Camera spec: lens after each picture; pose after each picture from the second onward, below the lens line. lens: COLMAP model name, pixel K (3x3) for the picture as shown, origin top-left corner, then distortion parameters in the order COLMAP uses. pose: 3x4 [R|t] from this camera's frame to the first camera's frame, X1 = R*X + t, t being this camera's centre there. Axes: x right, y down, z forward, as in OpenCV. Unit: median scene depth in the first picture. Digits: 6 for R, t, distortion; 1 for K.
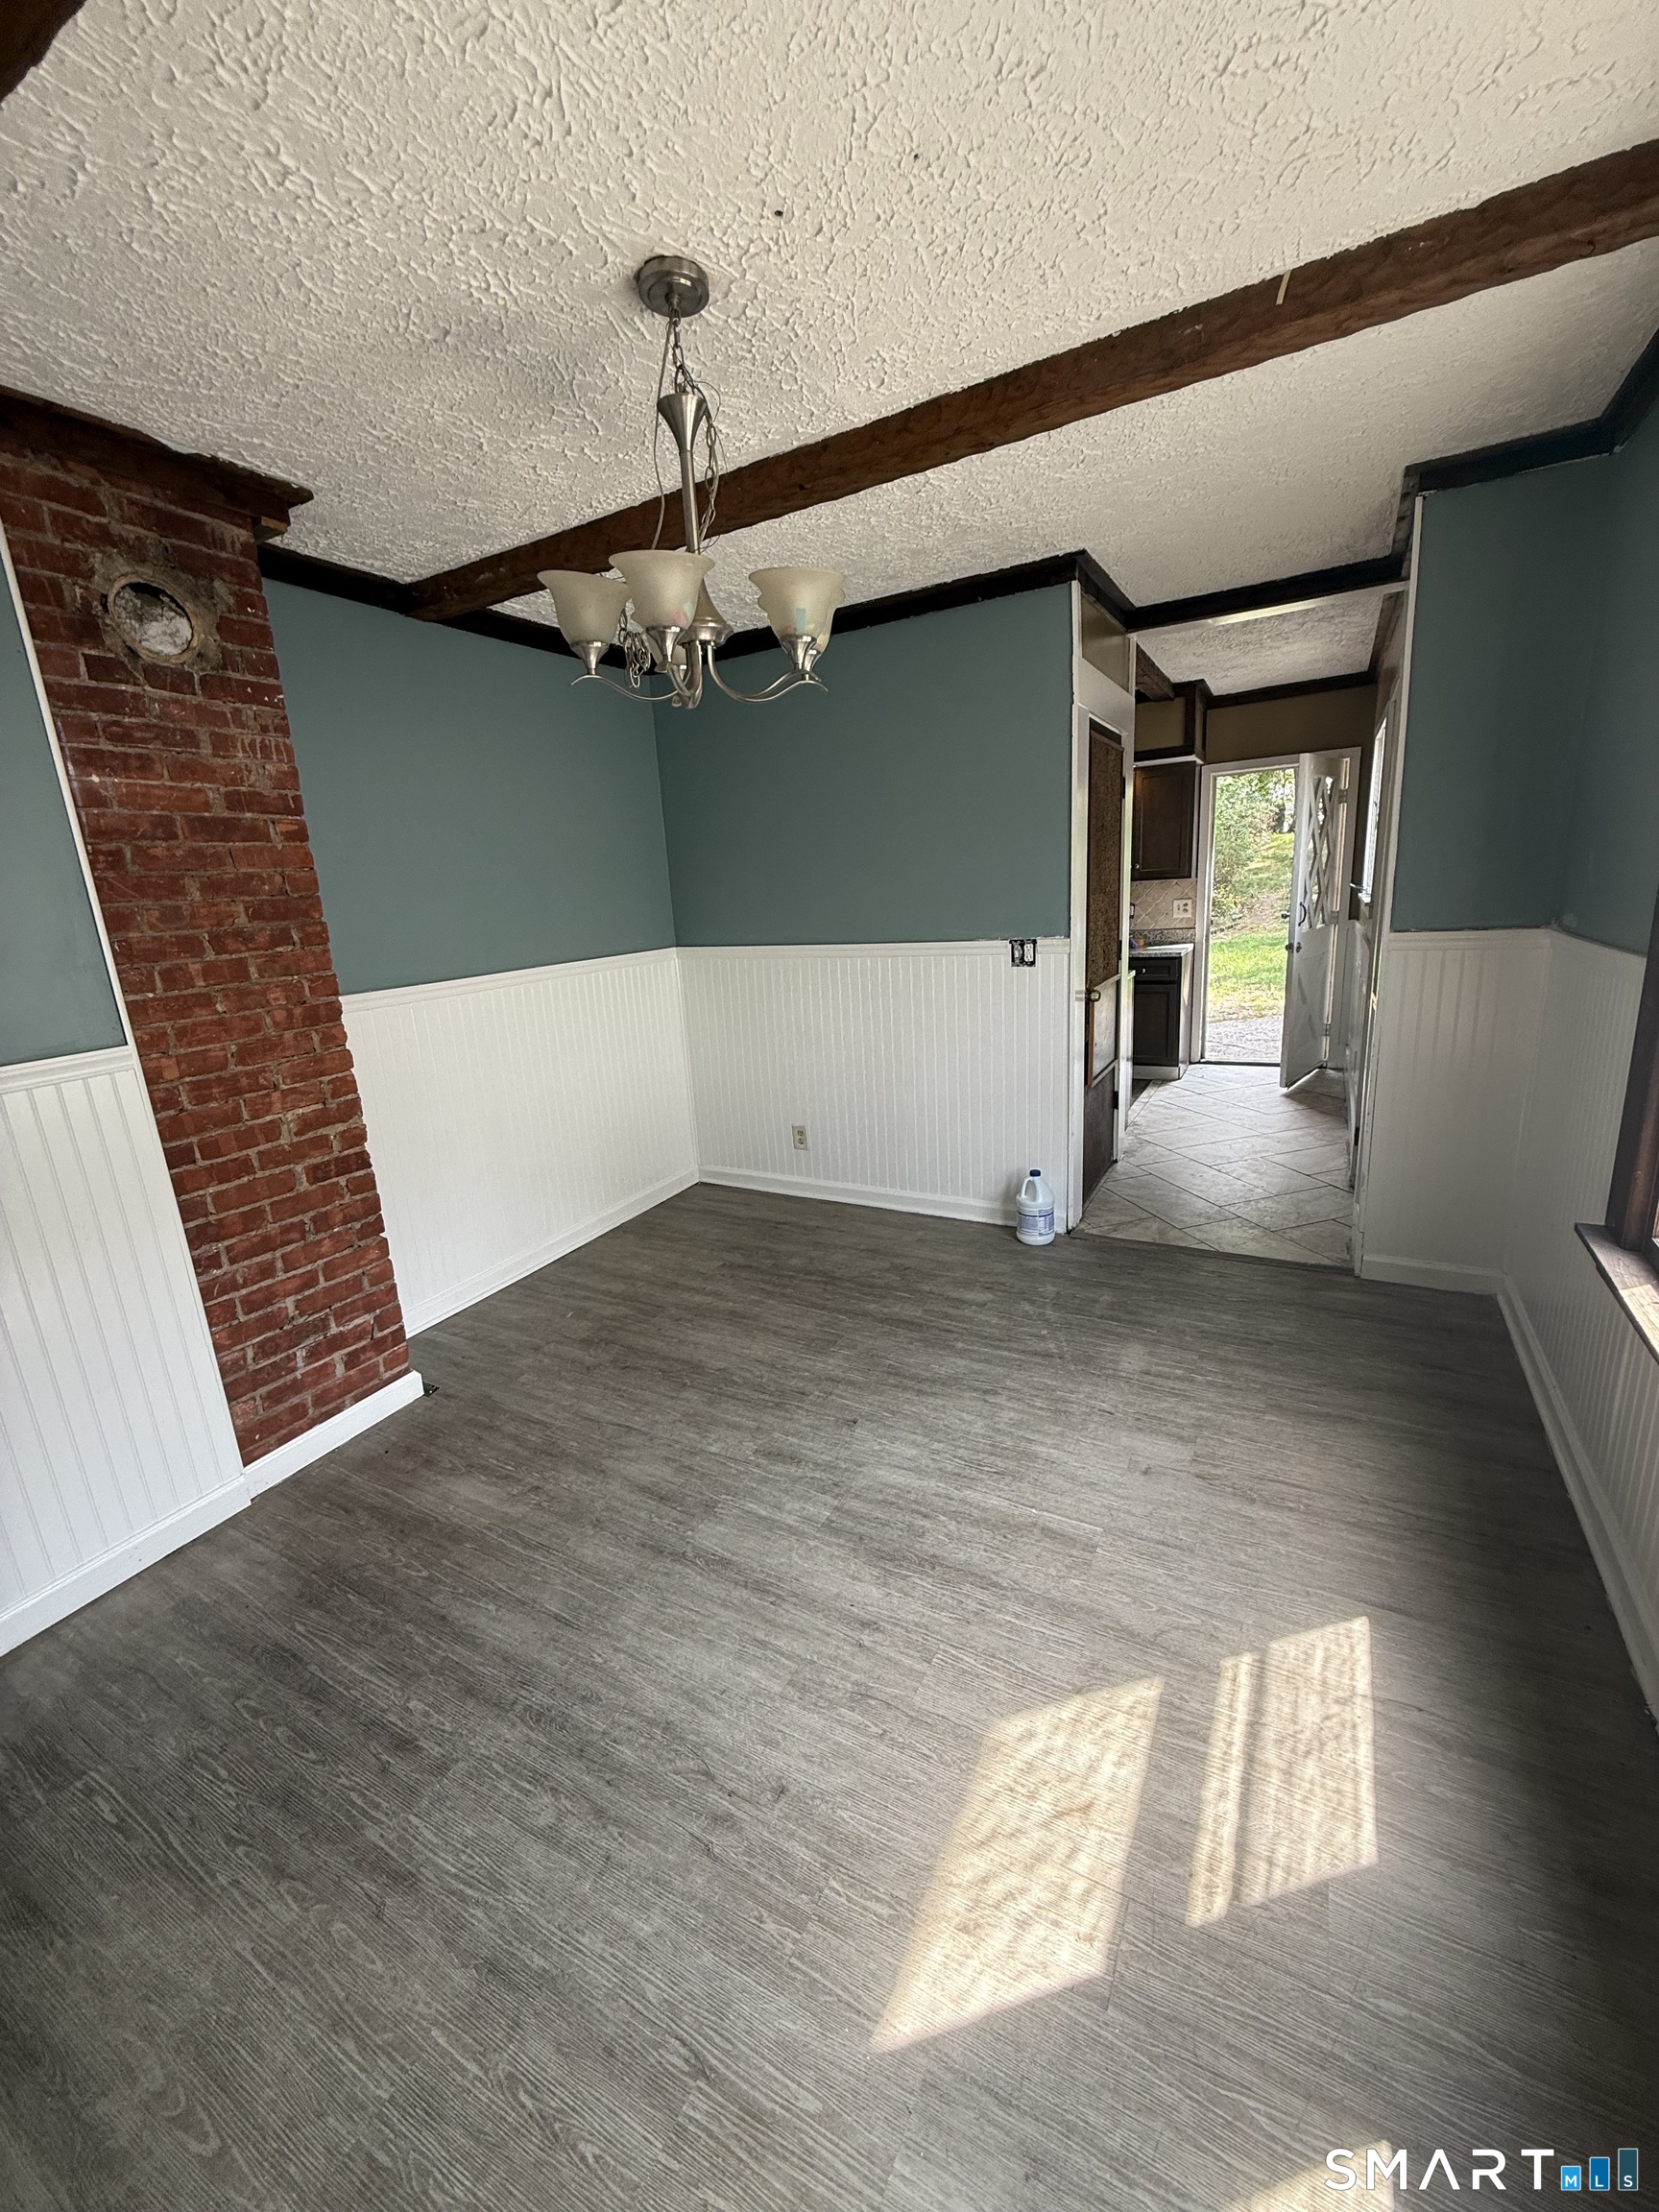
lens RADIAL K [[879.5, 0, 830.0], [0, 879.5, 1098.5], [0, 0, 1]] dist [-0.001762, 0.000302]
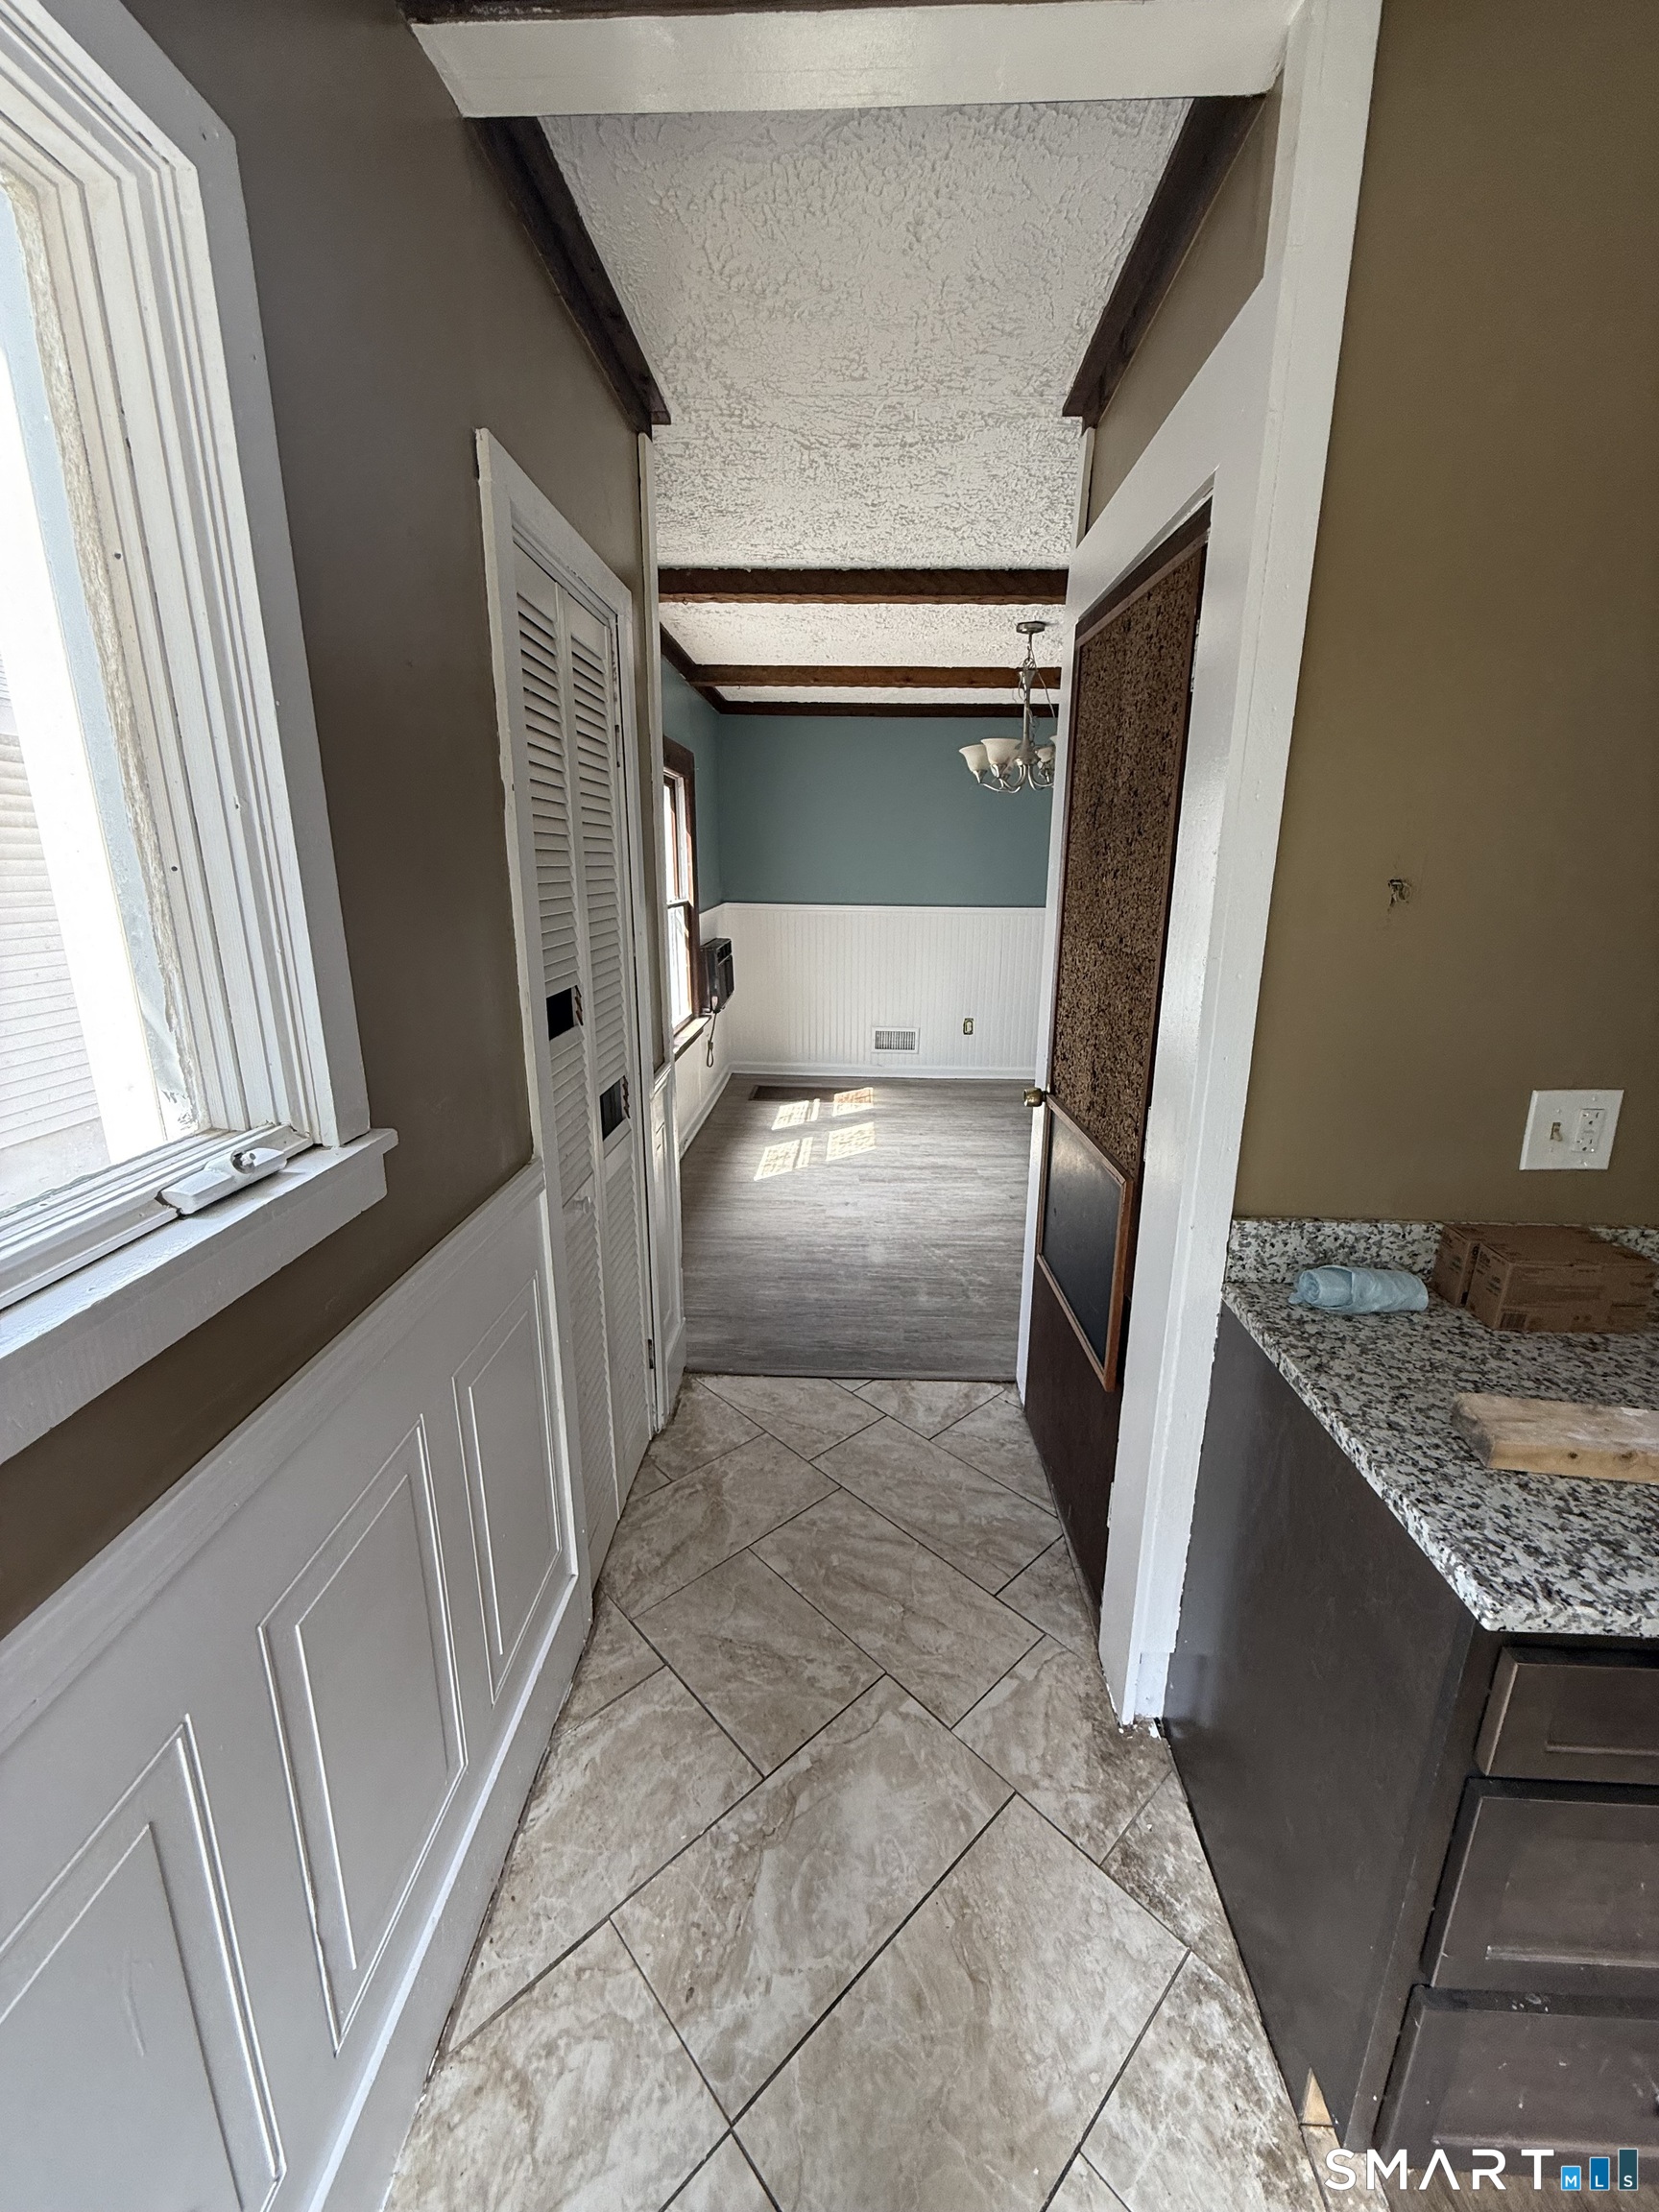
lens RADIAL K [[879.5, 0, 832.3], [0, 879.5, 1094.4], [0, 0, 1]] dist [-0.001762, 0.000302]
pose [[-0.891545, 0.168267, -0.420515, 1.002226], [-0.060615, 0.875752, 0.478940, -0.582689], [0.448857, 0.452486, -0.770573, 2.053568]]
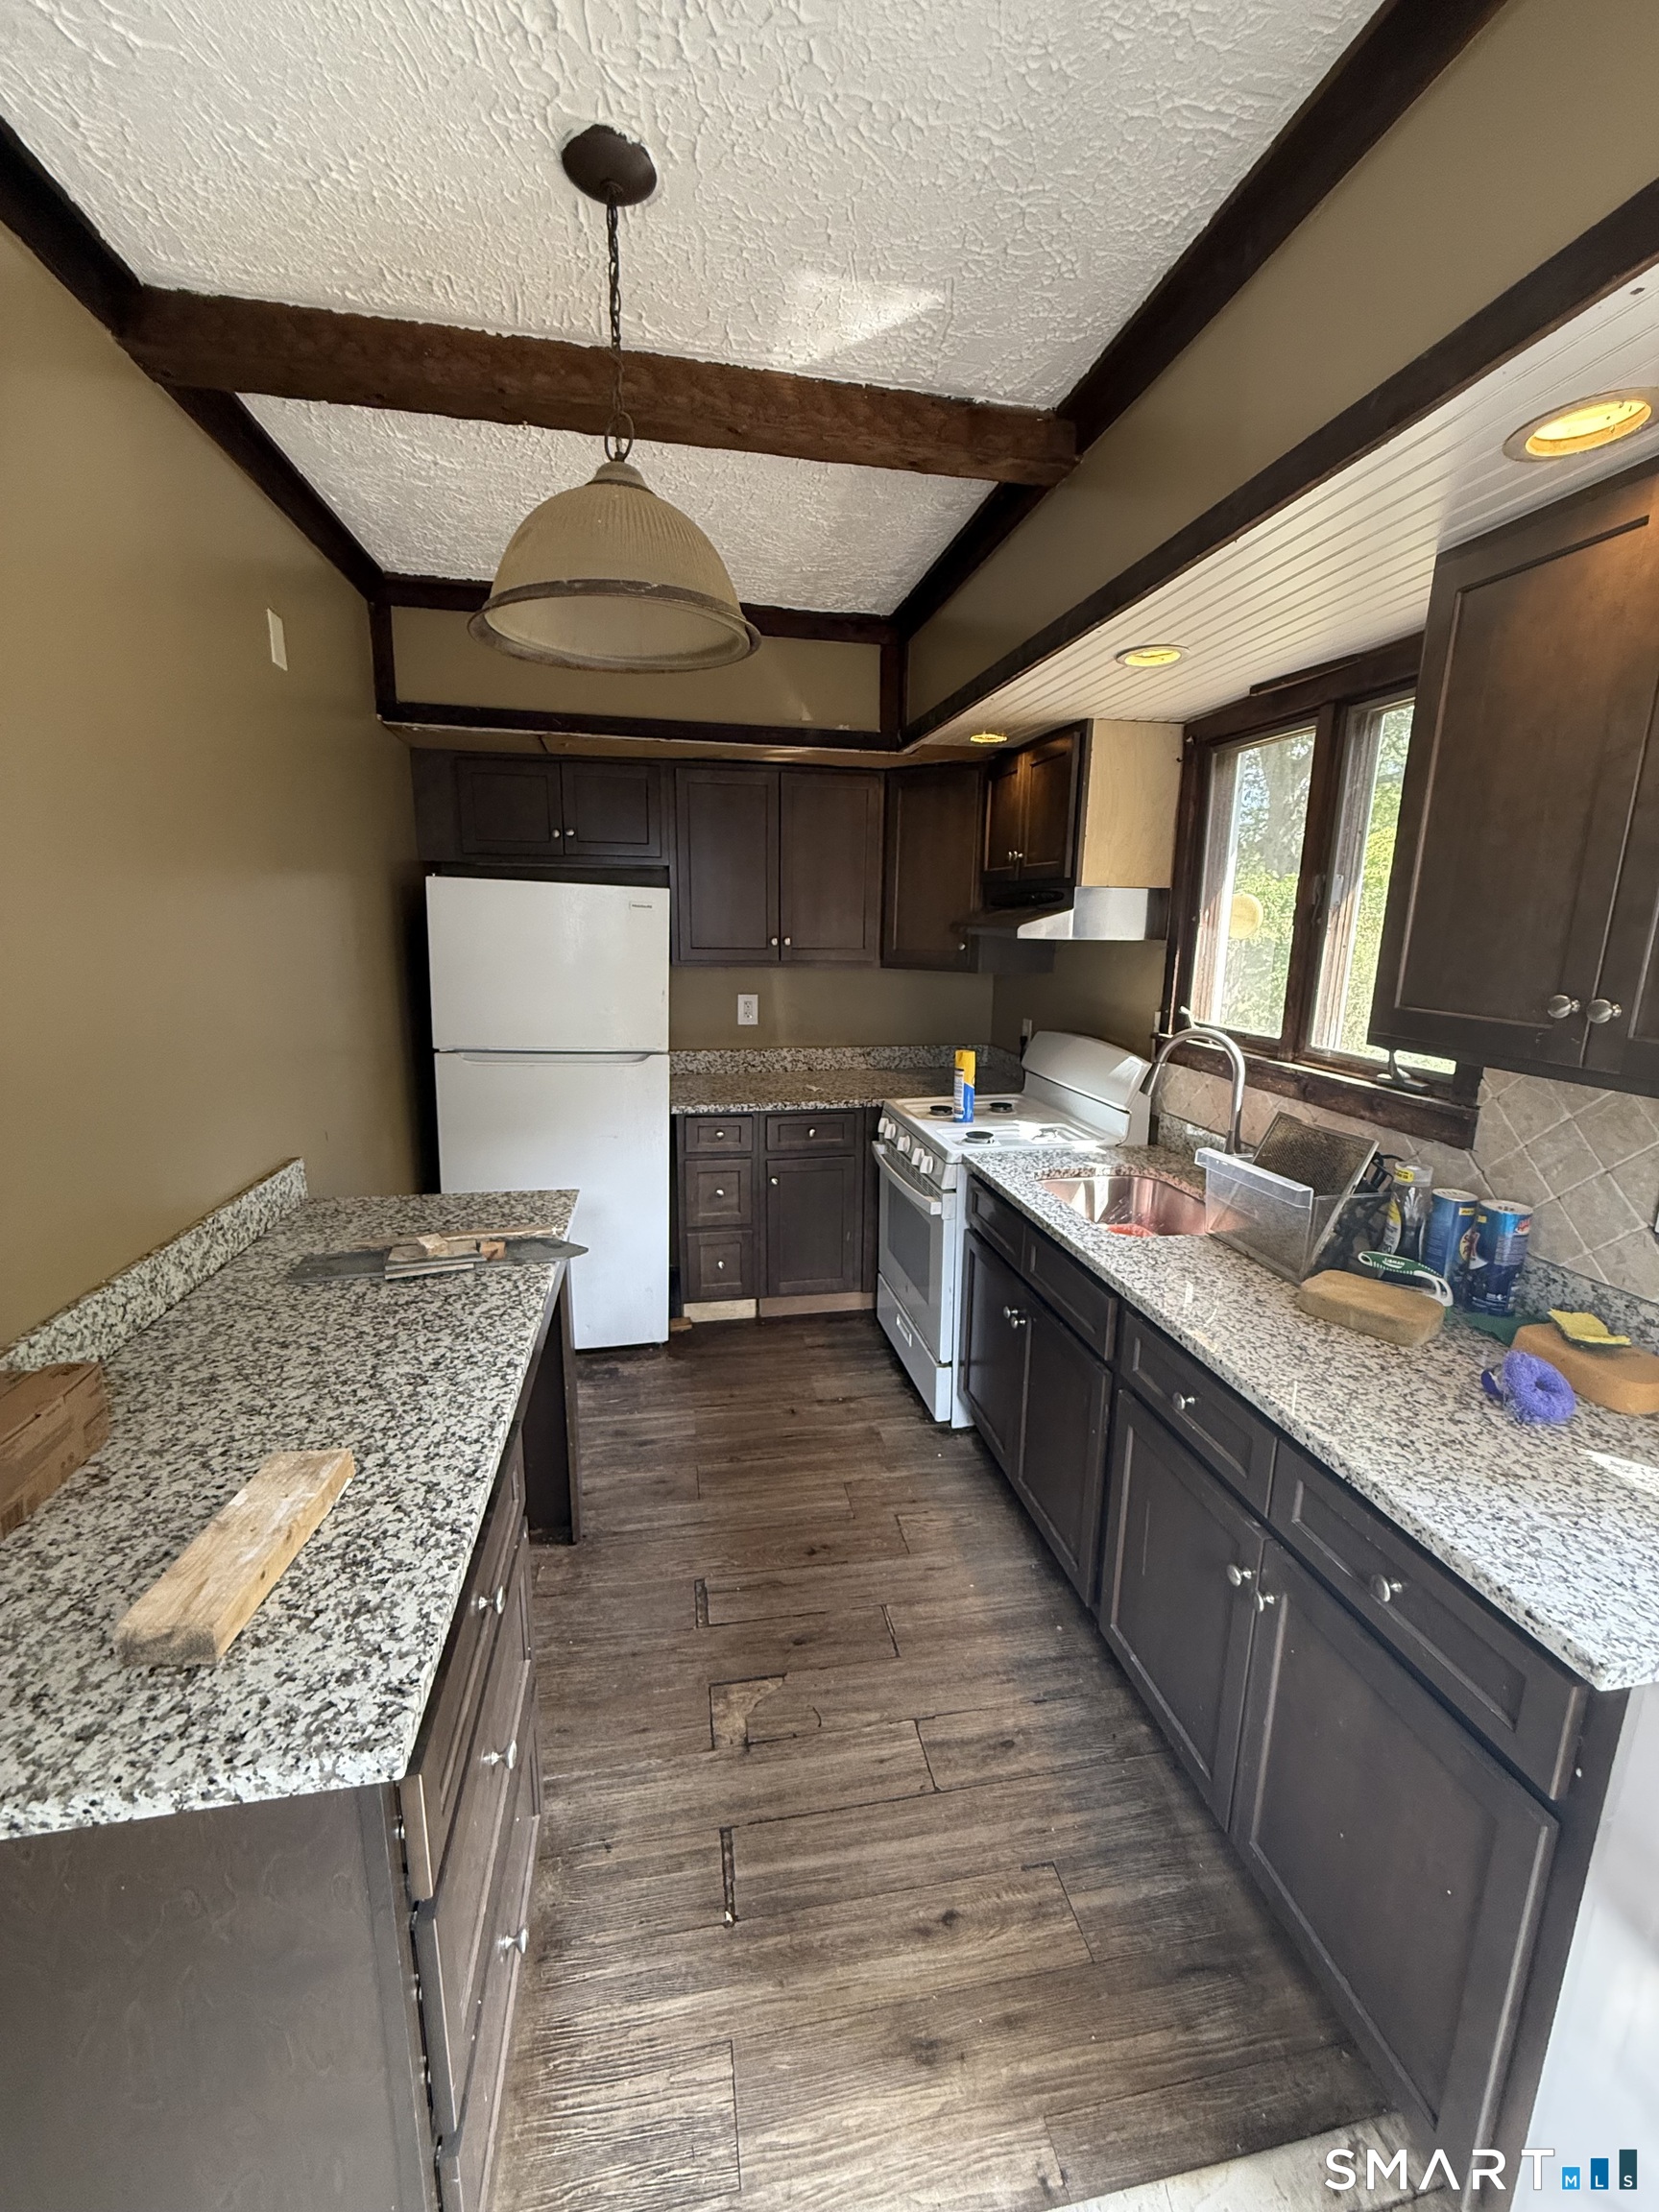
lens RADIAL K [[879.5, 0, 828.7], [0, 879.5, 1102.0], [0, 0, 1]] dist [-0.001762, 0.000302]
pose [[0.638708, 0.218450, -0.737788, 0.859772], [-0.231046, 0.969054, 0.086906, -0.498018], [0.733941, 0.114955, 0.669415, 1.645913]]
